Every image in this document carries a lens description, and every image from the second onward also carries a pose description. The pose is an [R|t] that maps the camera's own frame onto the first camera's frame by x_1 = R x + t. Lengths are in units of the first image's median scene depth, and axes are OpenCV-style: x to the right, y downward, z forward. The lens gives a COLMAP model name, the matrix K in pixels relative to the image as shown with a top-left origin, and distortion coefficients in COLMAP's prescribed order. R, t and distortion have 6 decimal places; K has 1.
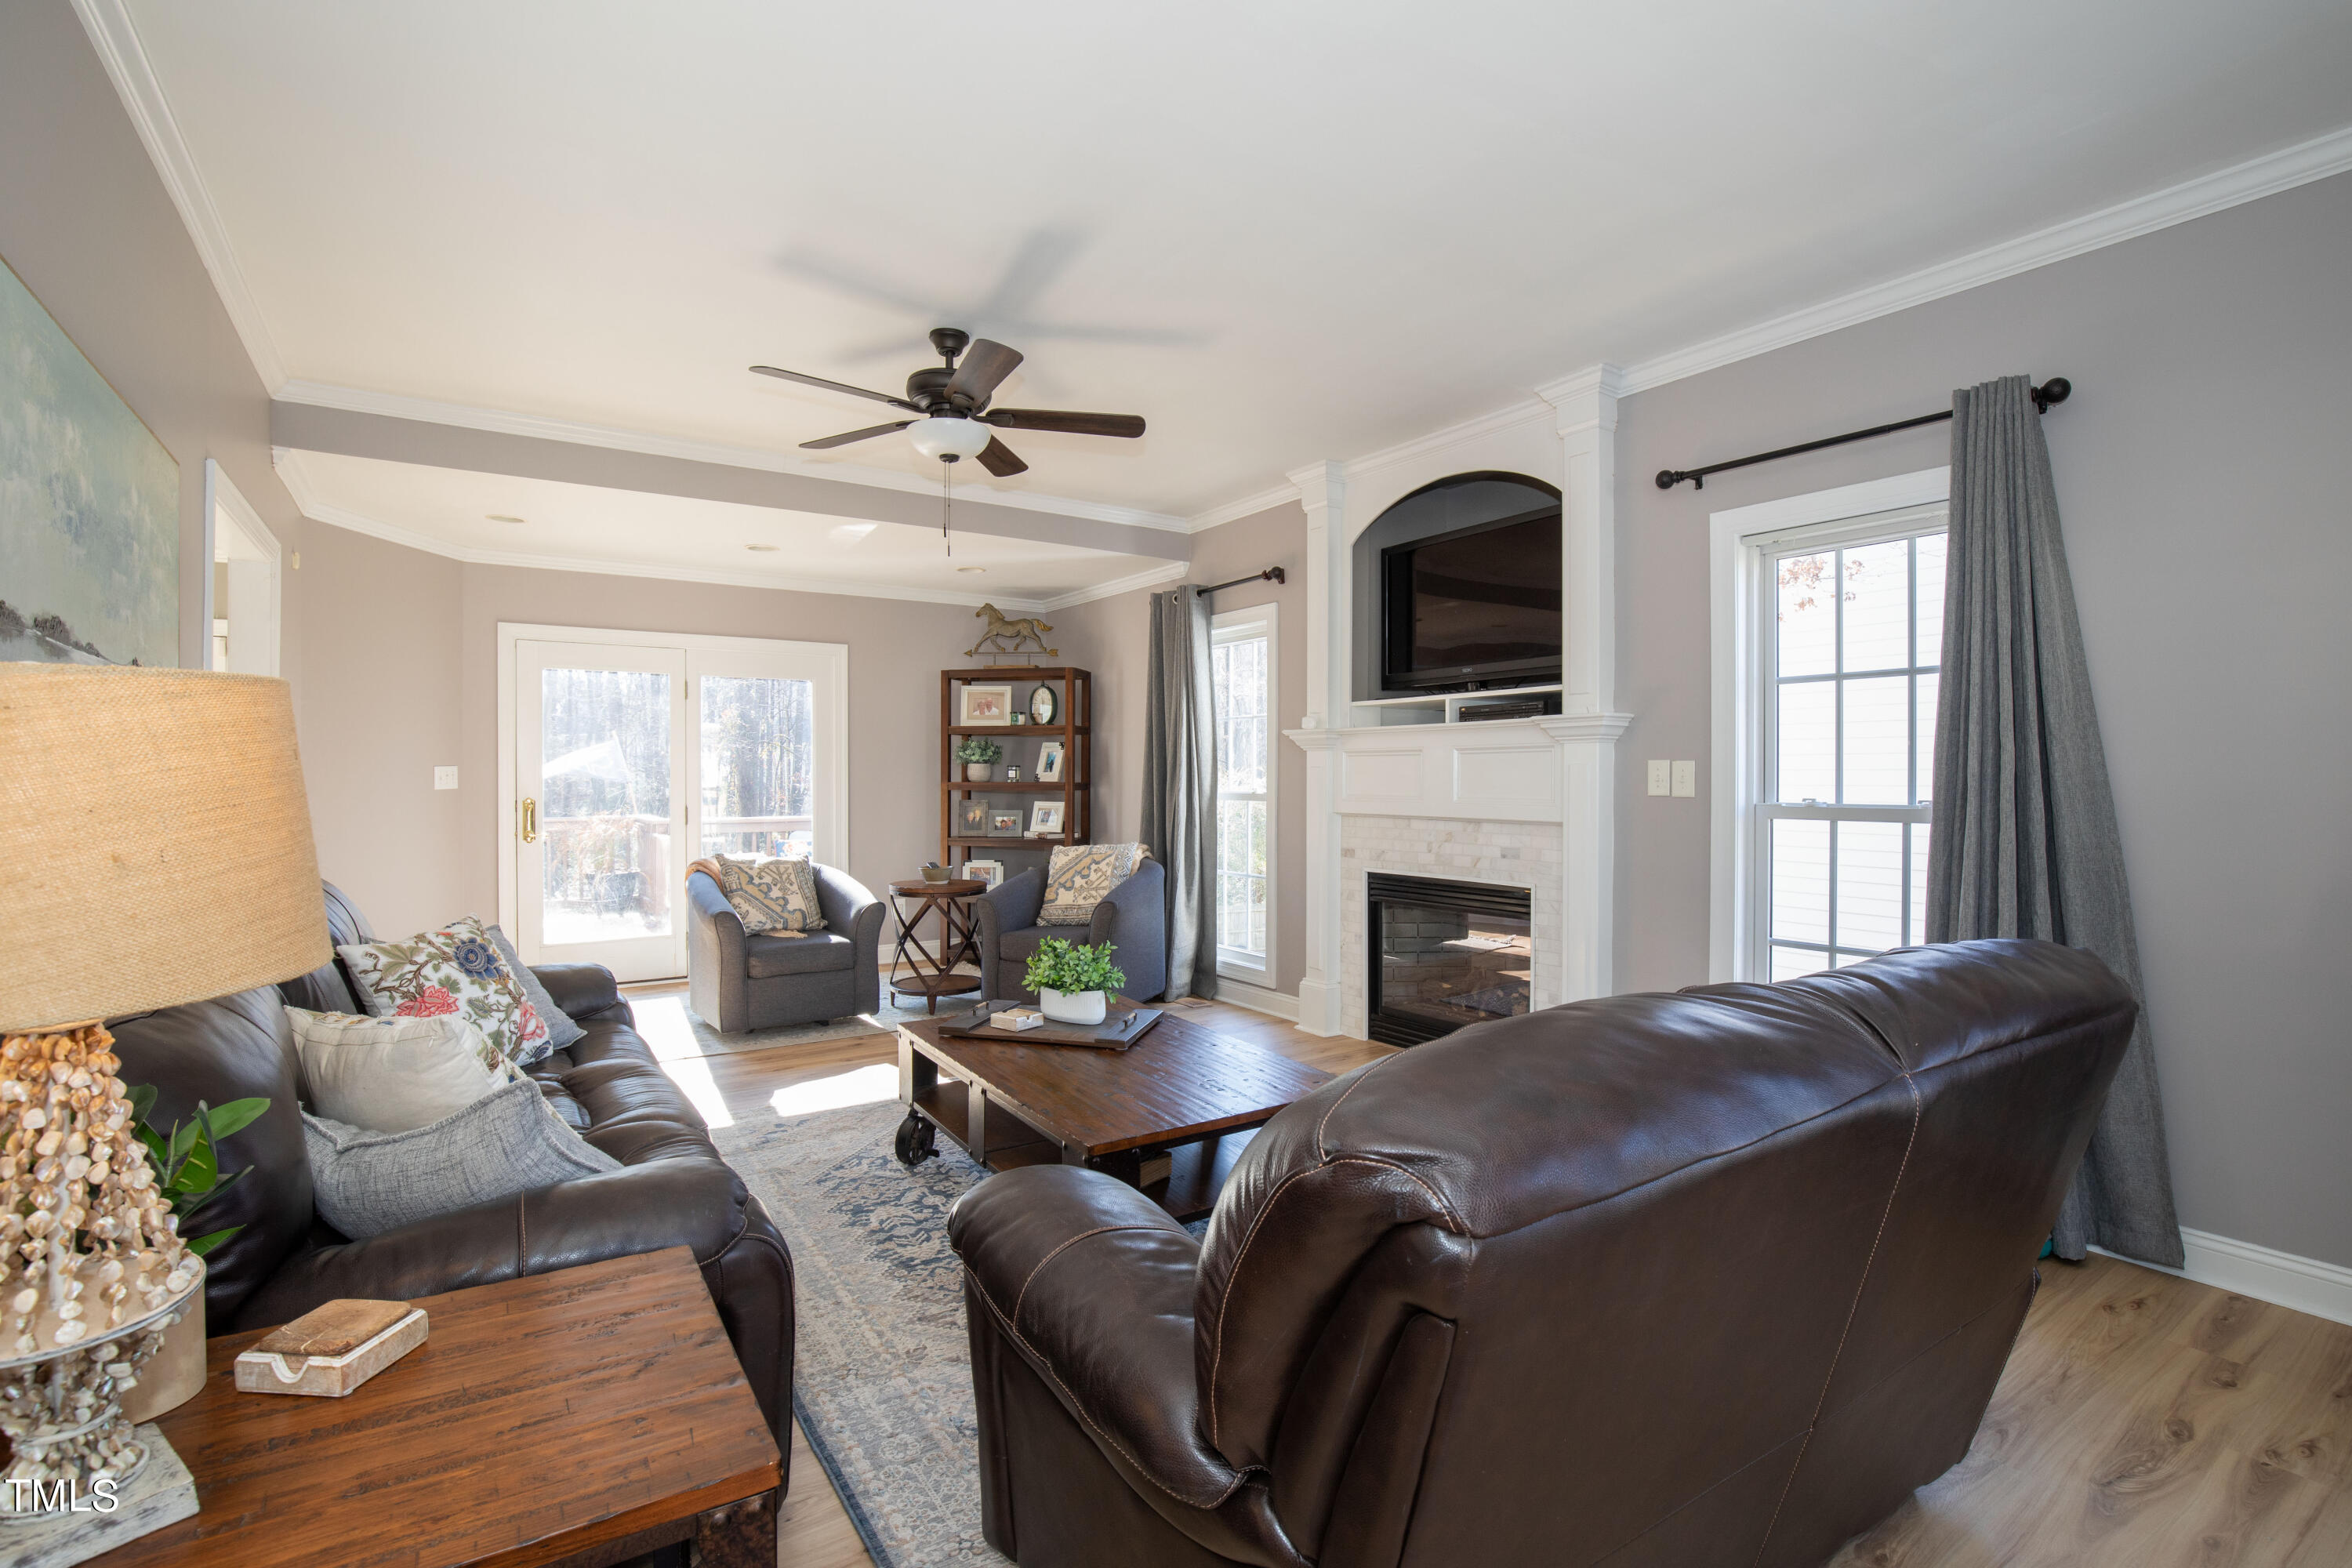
lens RADIAL K [[1077.6, 0, 1191.9], [0, 1077.6, 782.3], [0, 0, 1]] dist [-0.030465, 0.001555]
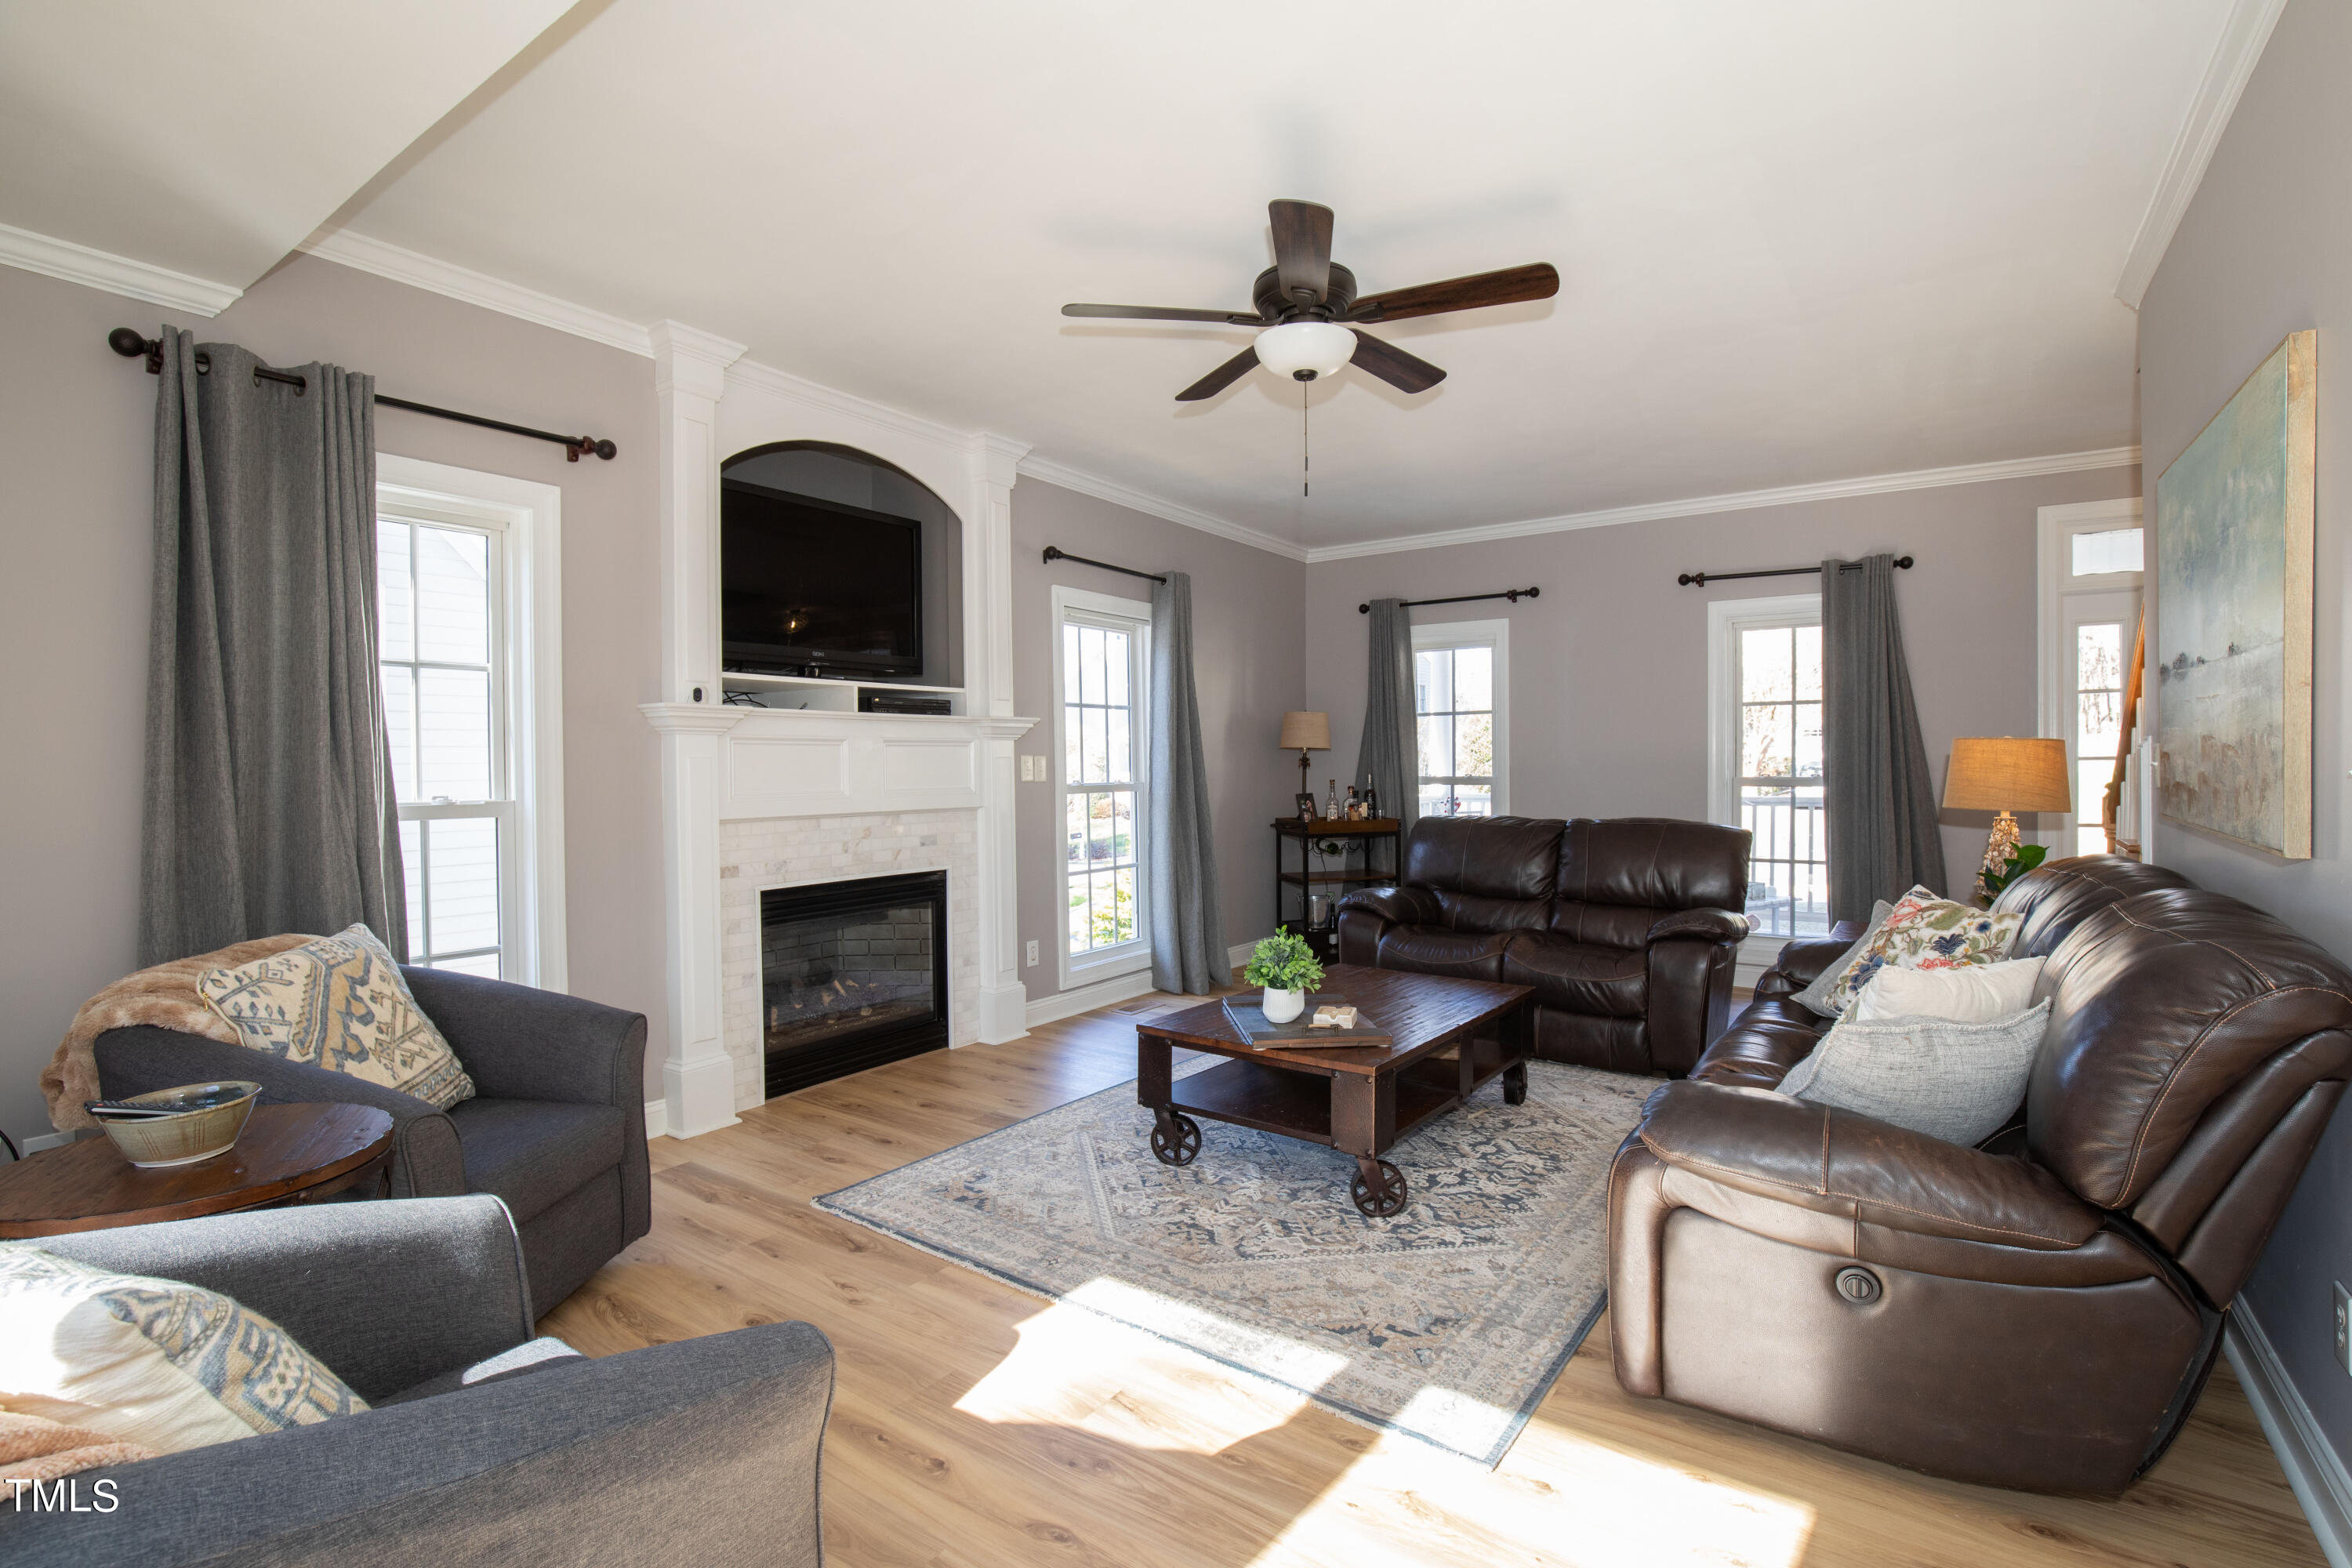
lens RADIAL K [[1077.6, 0, 1191.9], [0, 1077.6, 782.3], [0, 0, 1]] dist [-0.030465, 0.001555]
pose [[-0.356861, -0.014214, 0.934049, -0.589225], [0.013080, 0.999710, 0.020211, -0.007202], [-0.934066, 0.019430, -0.356572, 0.845854]]
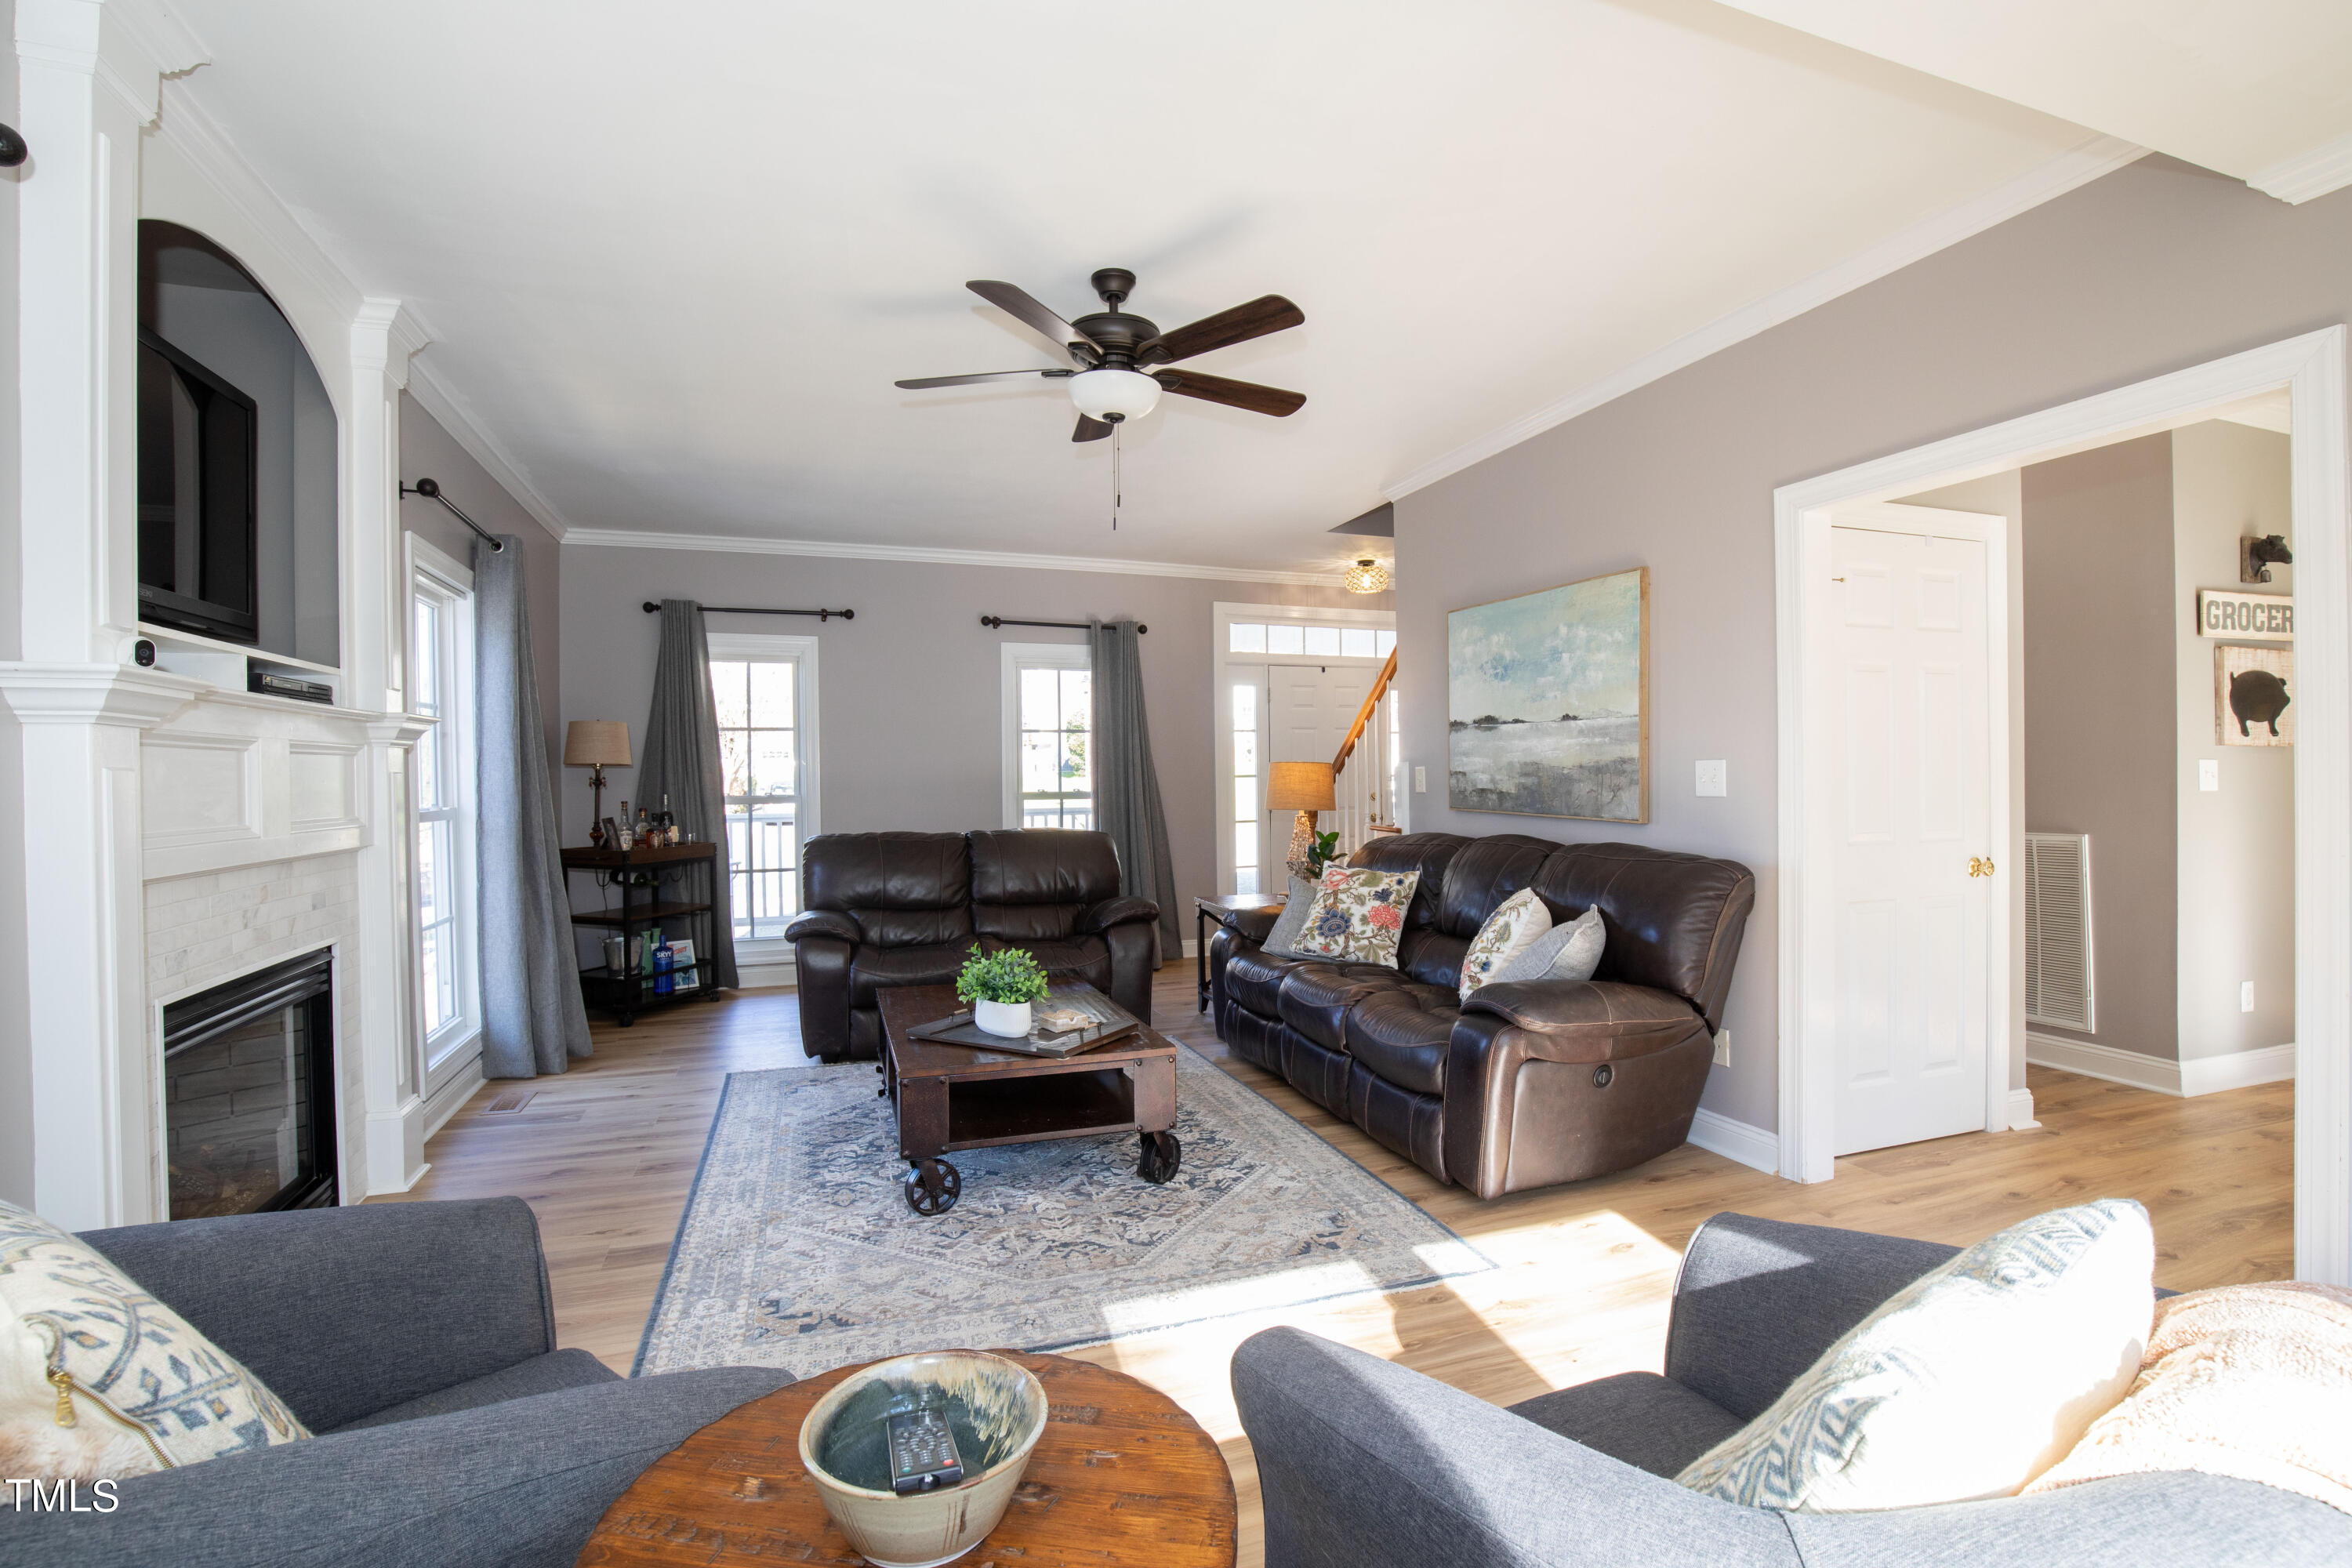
lens RADIAL K [[1077.6, 0, 1191.9], [0, 1077.6, 782.3], [0, 0, 1]] dist [-0.030465, 0.001555]
pose [[-0.968688, 0.006213, 0.248202, -0.309575], [0.009706, 0.999870, 0.012853, -0.009773], [-0.248090, 0.014860, -0.968623, 1.129174]]
